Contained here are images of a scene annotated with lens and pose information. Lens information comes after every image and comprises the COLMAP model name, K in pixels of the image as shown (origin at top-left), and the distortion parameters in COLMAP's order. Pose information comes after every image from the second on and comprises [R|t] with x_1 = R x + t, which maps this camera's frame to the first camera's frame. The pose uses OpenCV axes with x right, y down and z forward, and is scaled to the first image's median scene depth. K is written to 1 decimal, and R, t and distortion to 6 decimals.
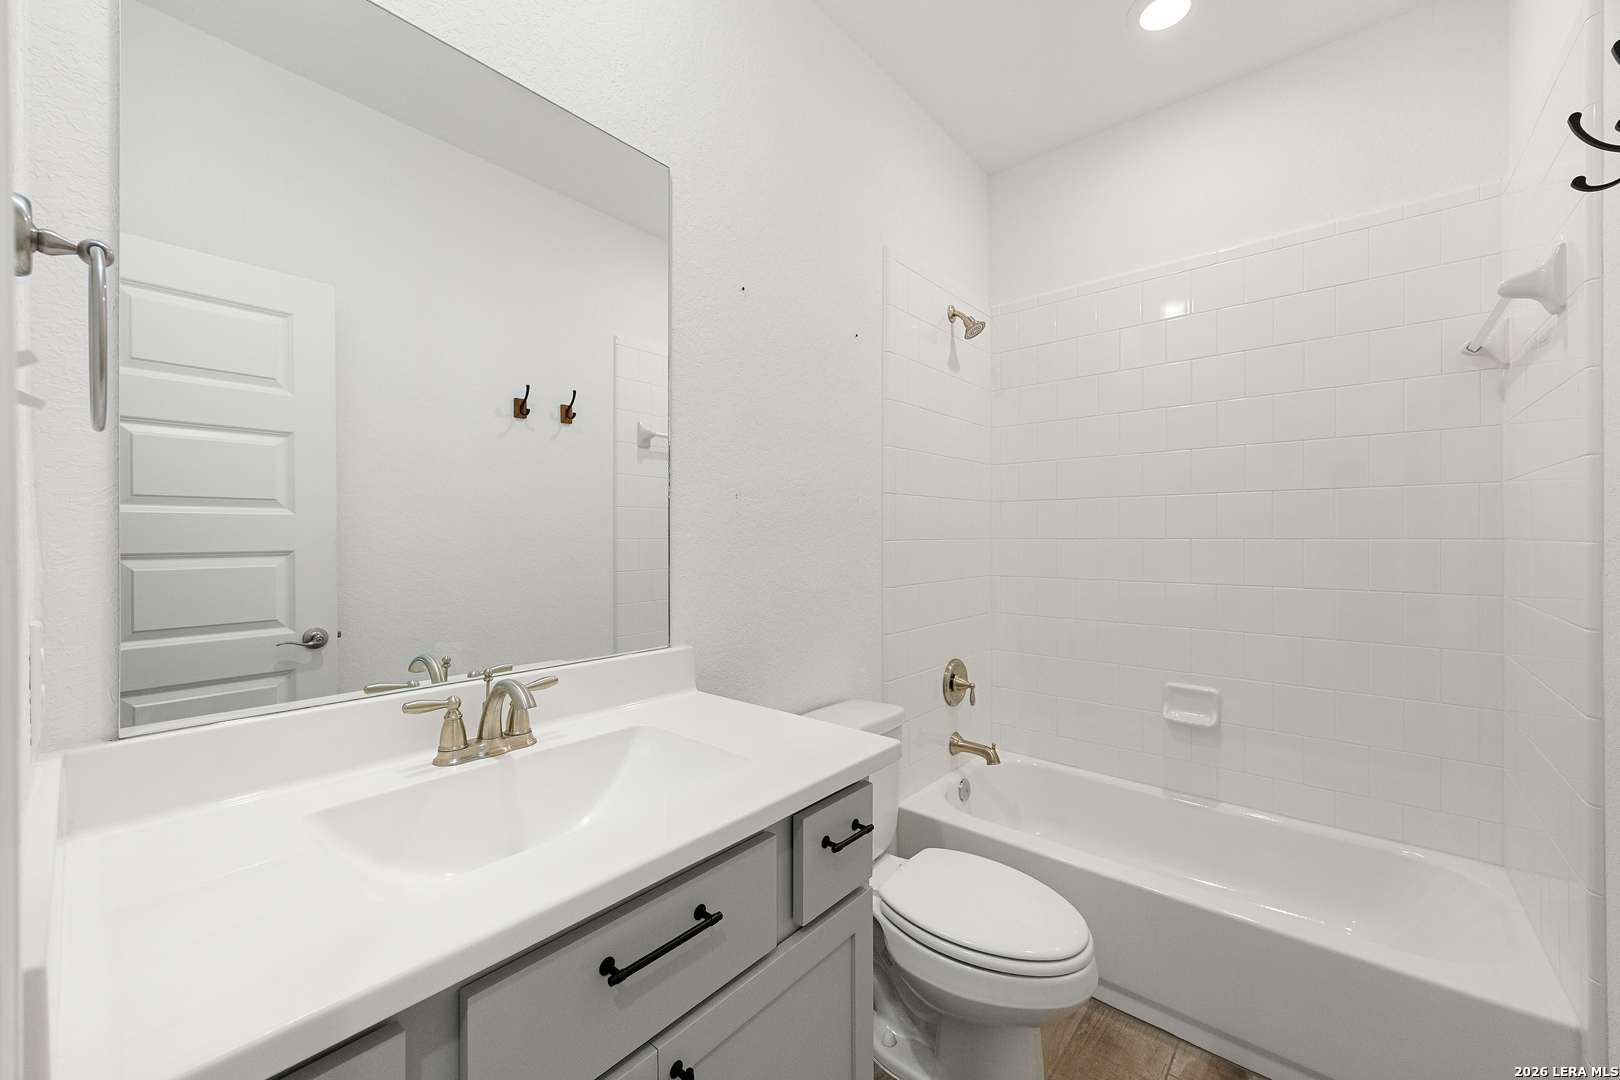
lens RADIAL K [[624.3, 0, 817.7], [0, 624.3, 542.8], [0, 0, 1]] dist [0.001534, 0.000199]
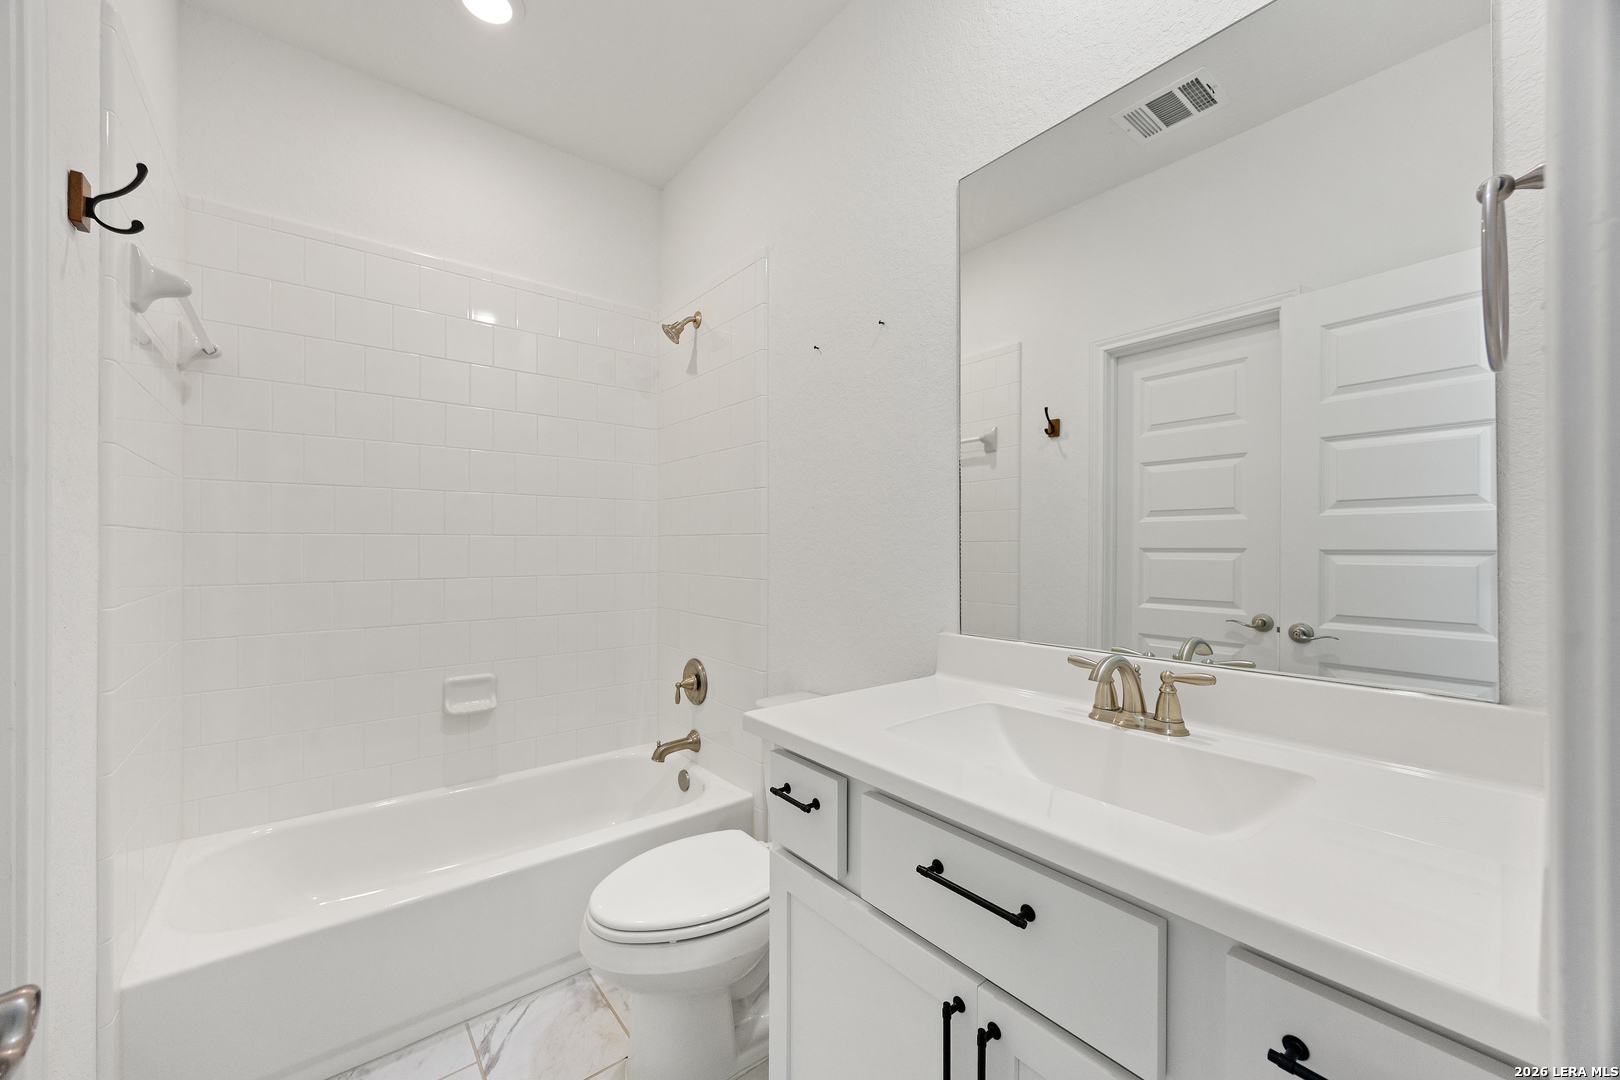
lens RADIAL K [[624.3, 0, 817.7], [0, 624.3, 542.8], [0, 0, 1]] dist [0.001534, 0.000199]
pose [[0.174412, -0.008674, 0.984635, -0.334046], [-0.002968, 0.999952, 0.009335, -0.006094], [-0.984668, -0.004551, 0.174378, 0.247766]]
